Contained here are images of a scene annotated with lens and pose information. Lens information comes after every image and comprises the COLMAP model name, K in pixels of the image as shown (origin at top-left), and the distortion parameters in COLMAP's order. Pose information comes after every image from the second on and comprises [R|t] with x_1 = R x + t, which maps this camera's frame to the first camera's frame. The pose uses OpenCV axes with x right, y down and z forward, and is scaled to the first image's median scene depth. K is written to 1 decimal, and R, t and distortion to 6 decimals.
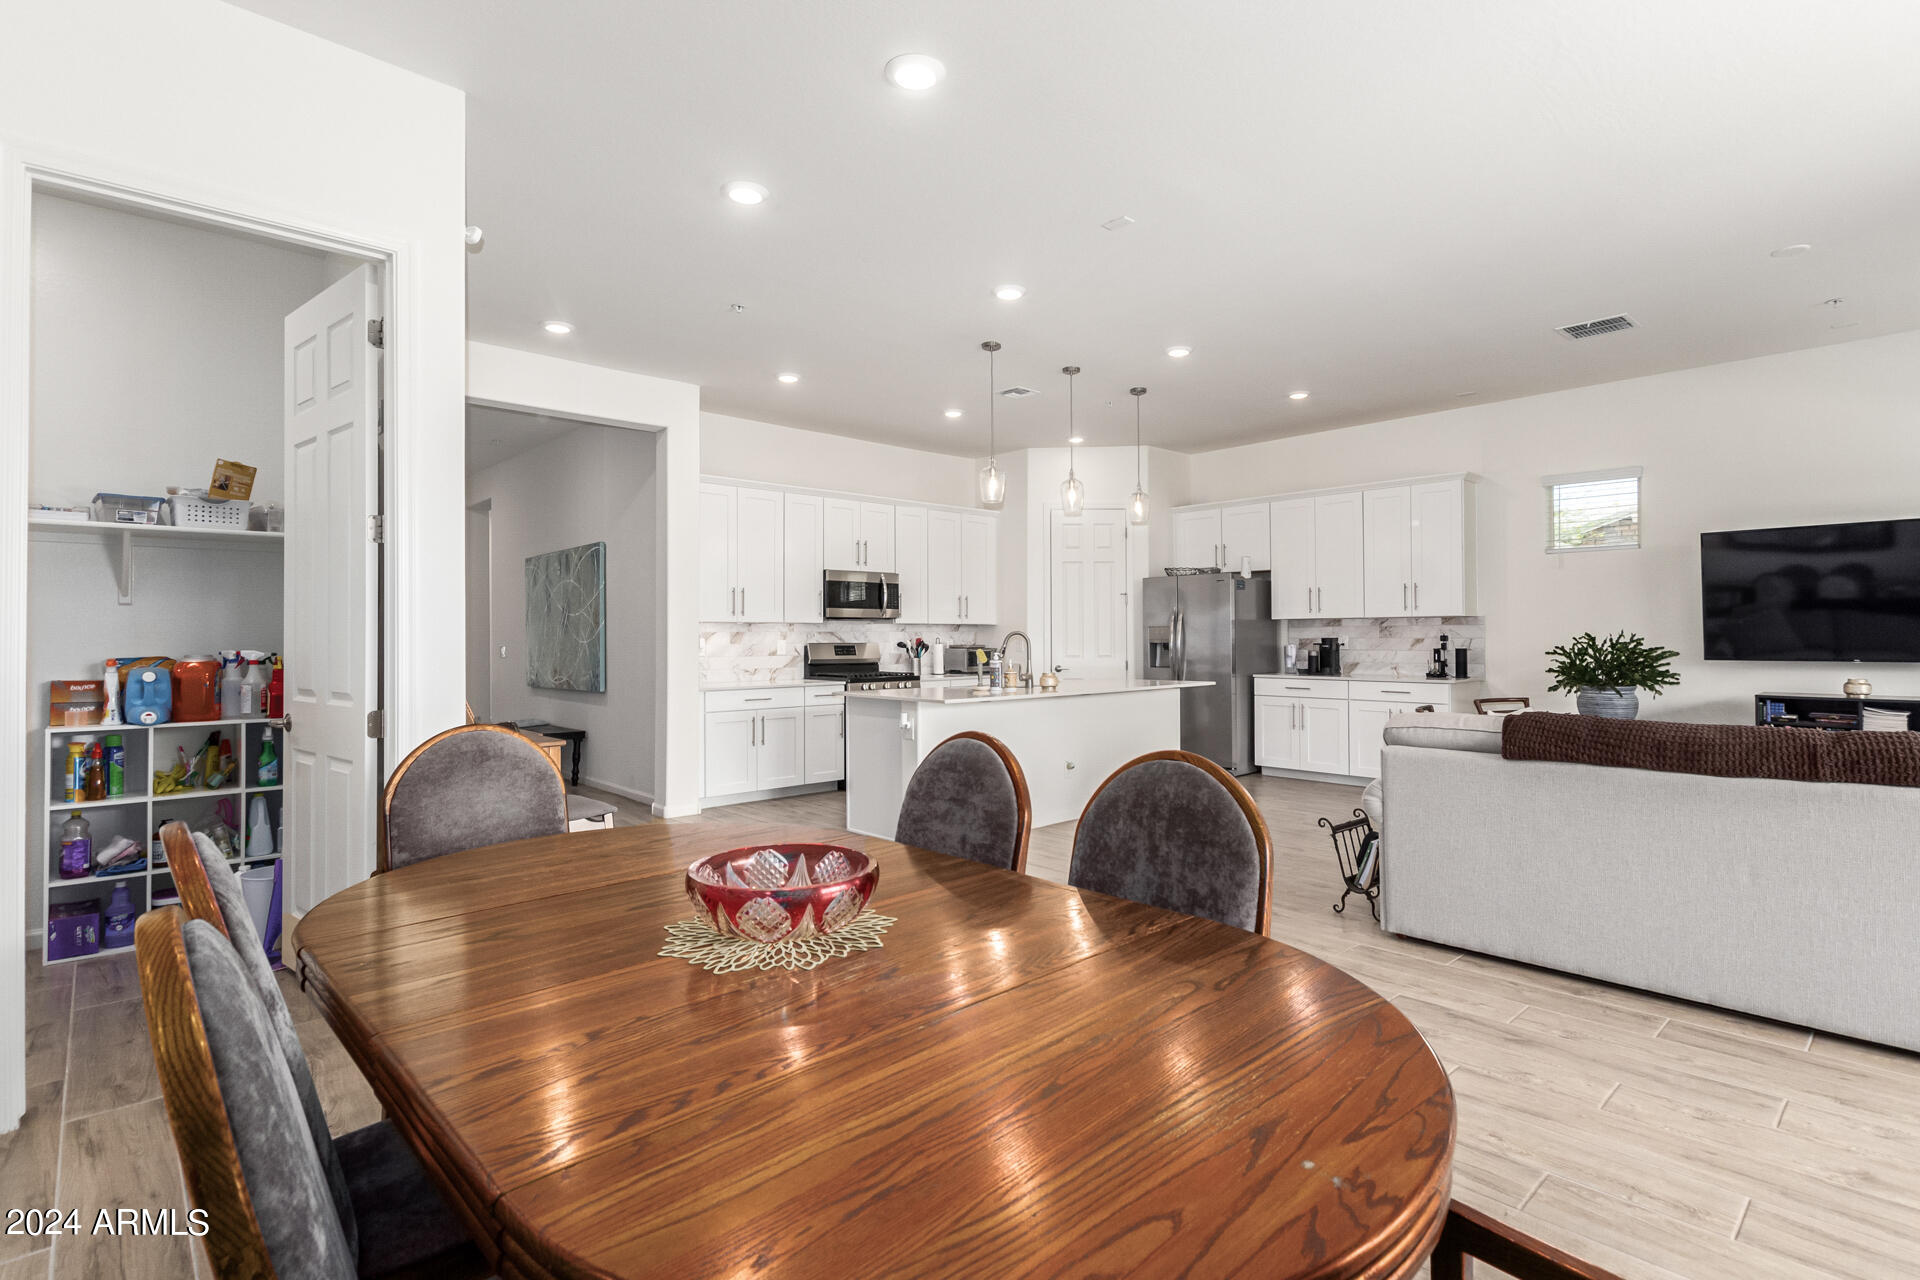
lens RADIAL K [[903.6, 0, 964.5], [0, 903.6, 635.6], [0, 0, 1]] dist [0.002442, -0.000235]
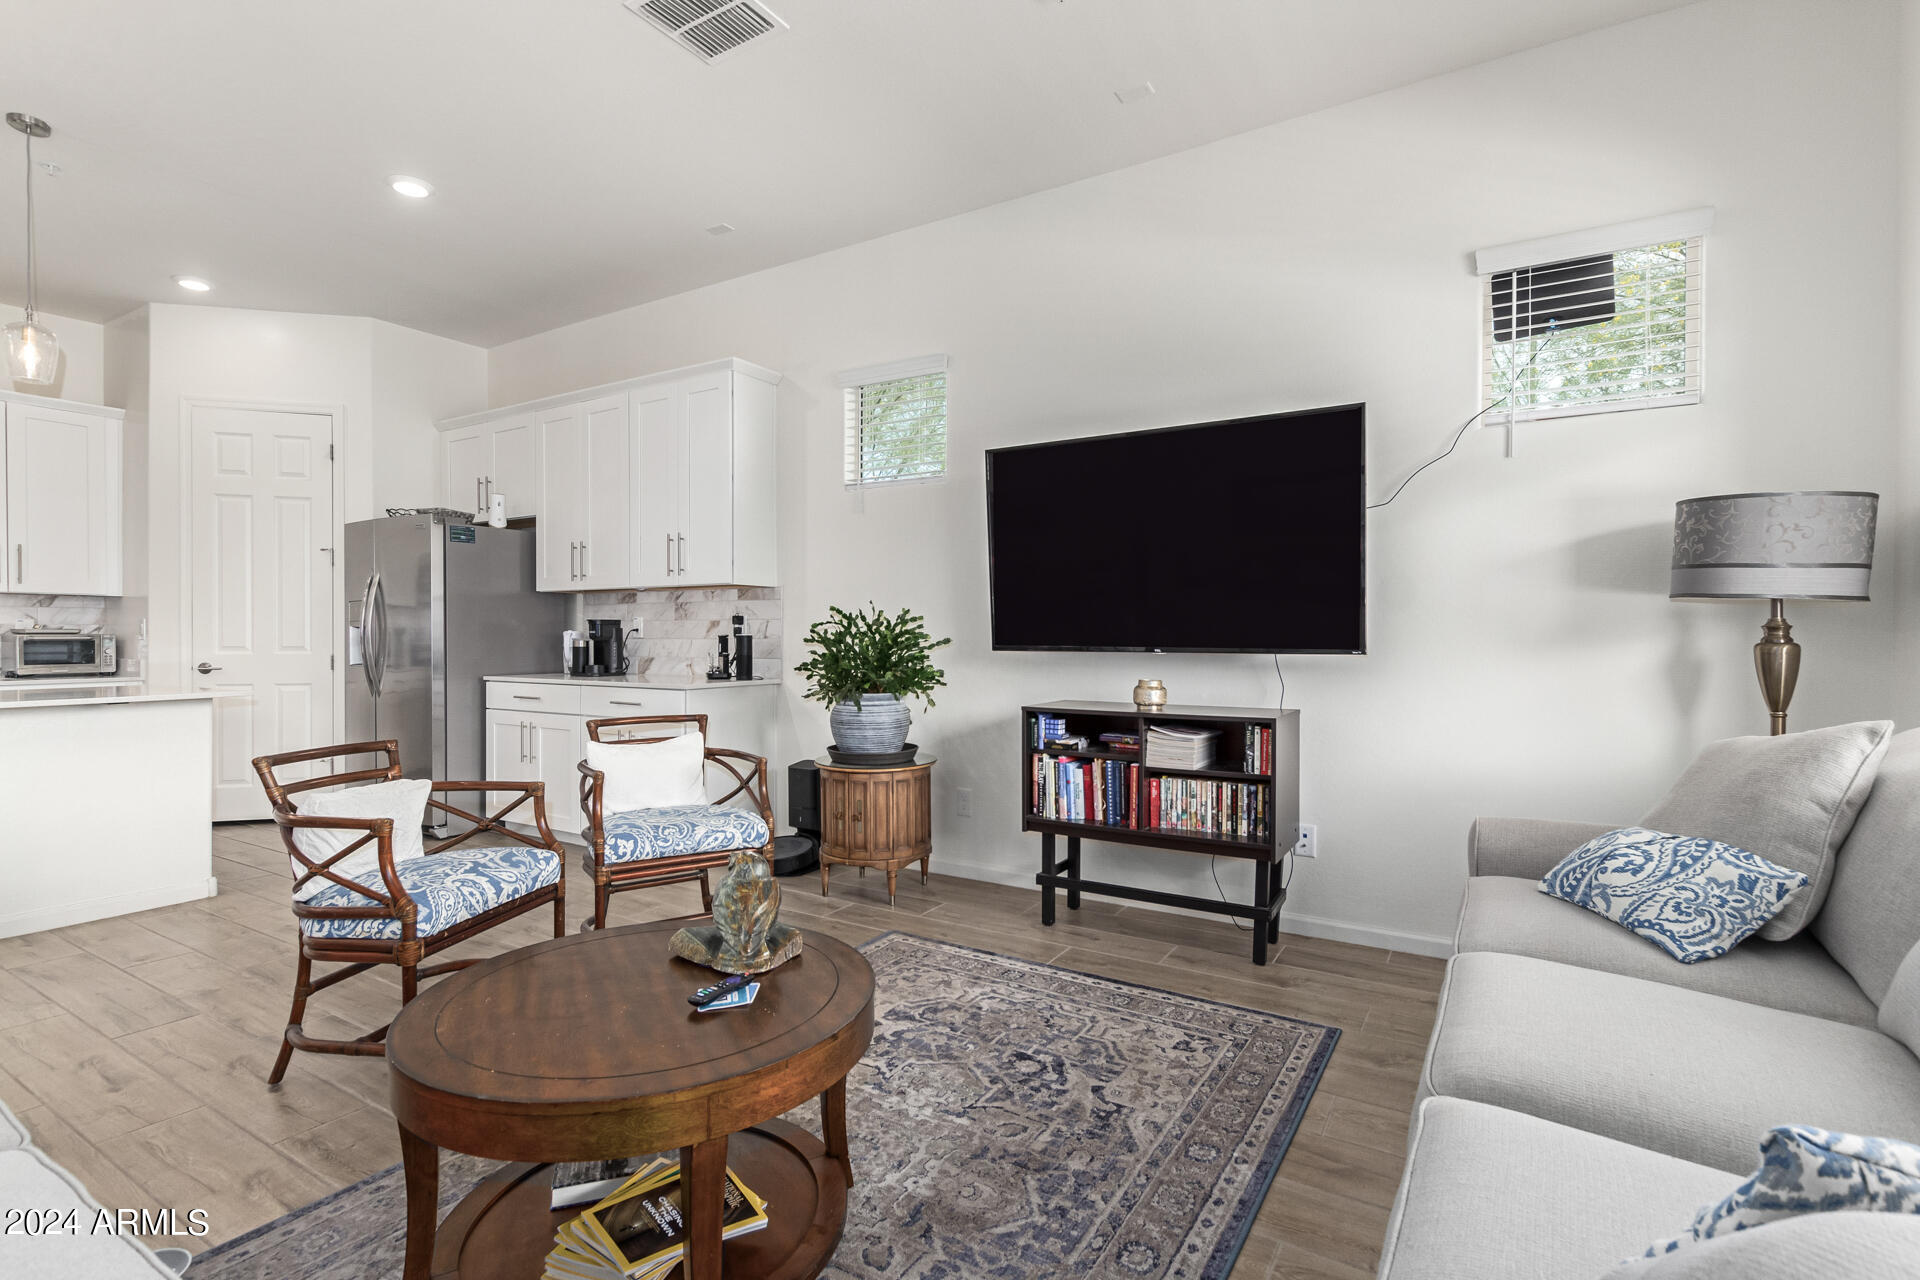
lens RADIAL K [[897.9, 0, 956.8], [0, 897.9, 641.8], [0, 0, 1]] dist [0.021866, 0.000359]
pose [[0.962614, 0.003120, 0.270859, 0.599629], [-0.005446, 0.999954, 0.007836, 0.015367], [-0.270823, -0.009019, 0.962587, 0.383203]]
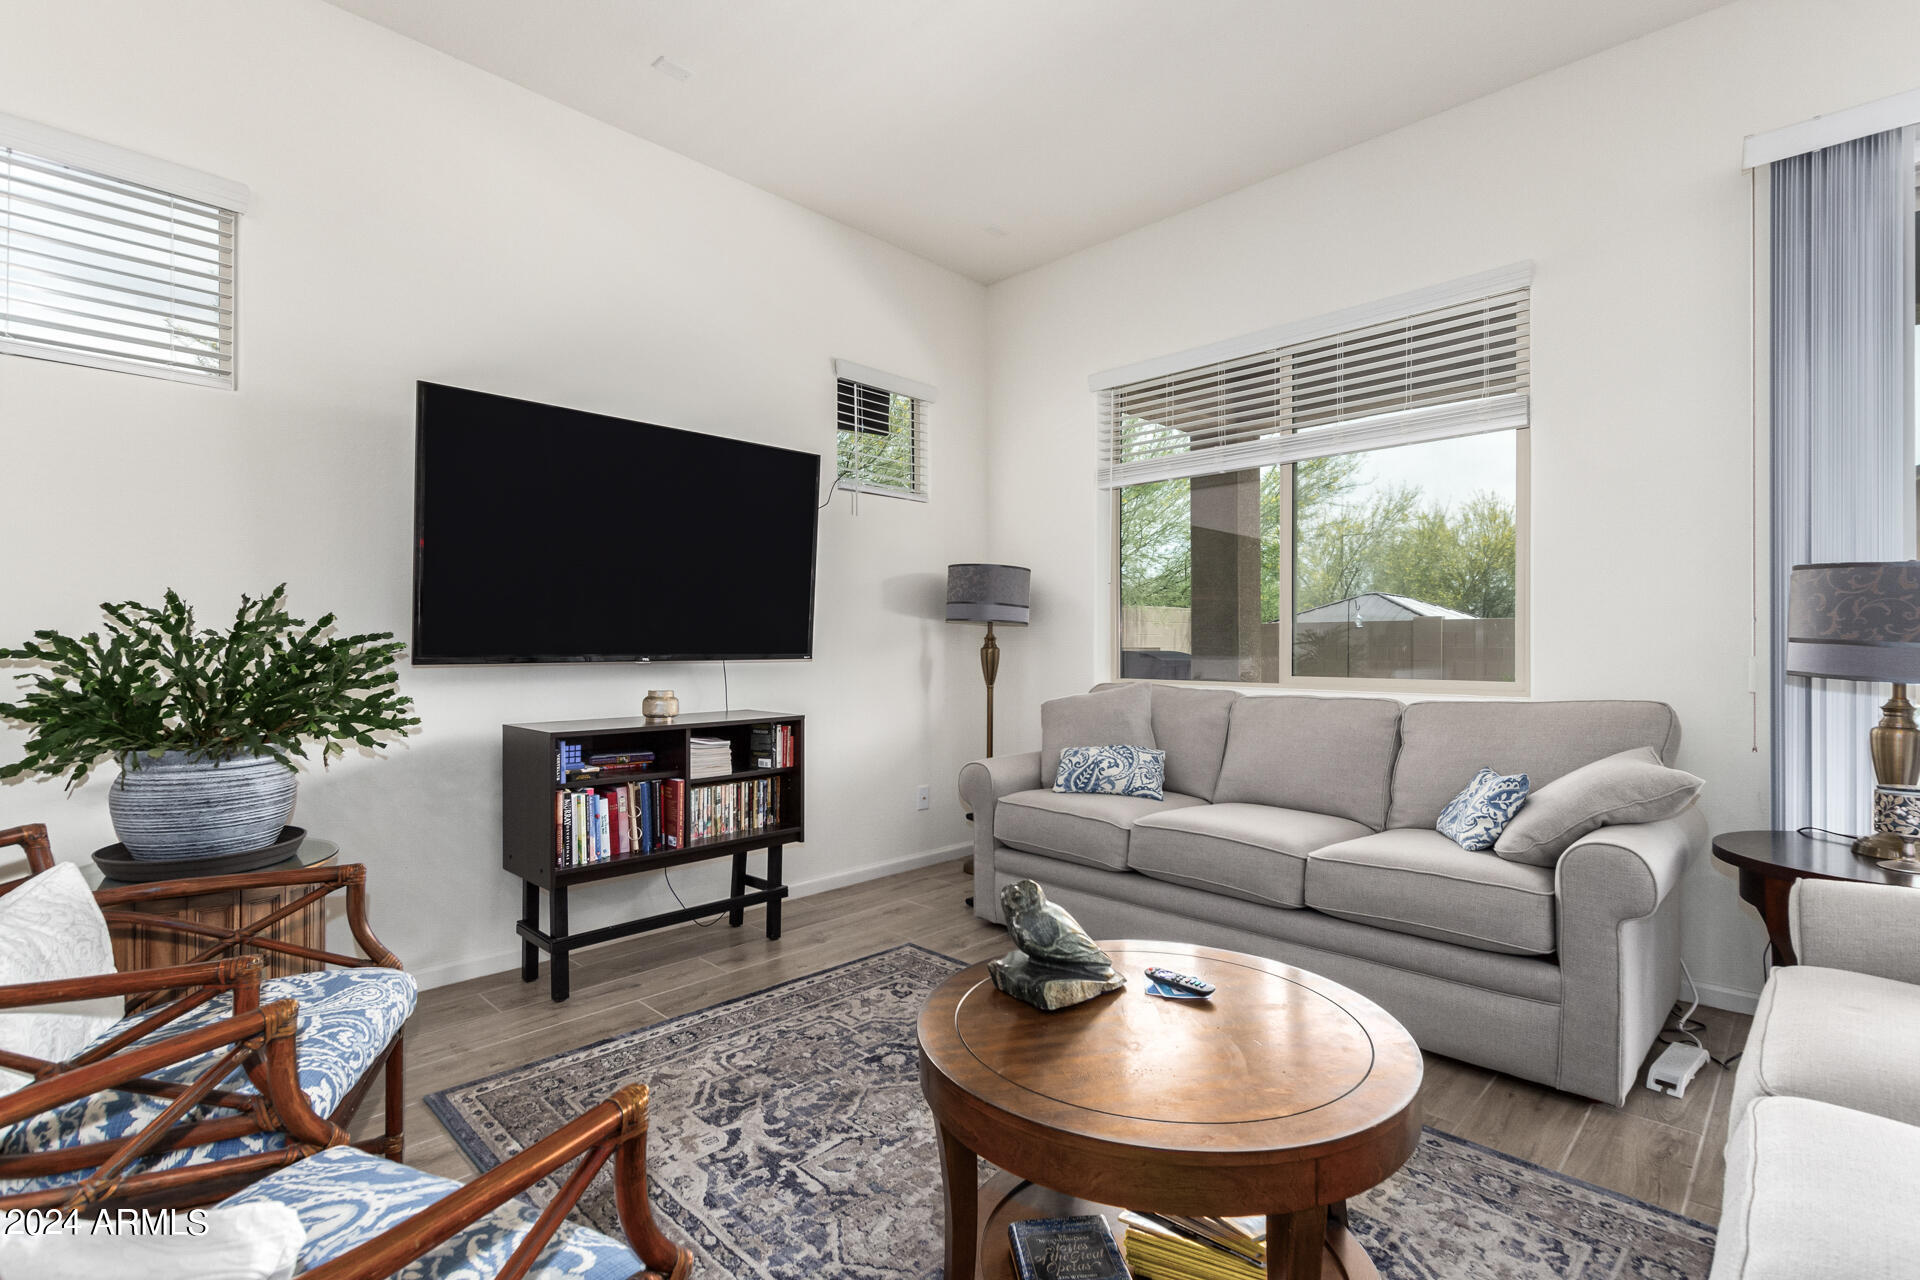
lens RADIAL K [[897.9, 0, 956.8], [0, 897.9, 641.8], [0, 0, 1]] dist [0.021866, 0.000359]
pose [[-0.047351, 0.007770, 0.998848, 0.341843], [-0.001164, 0.999969, -0.007833, 0.018117], [-0.998878, -0.001533, -0.047341, 0.725109]]
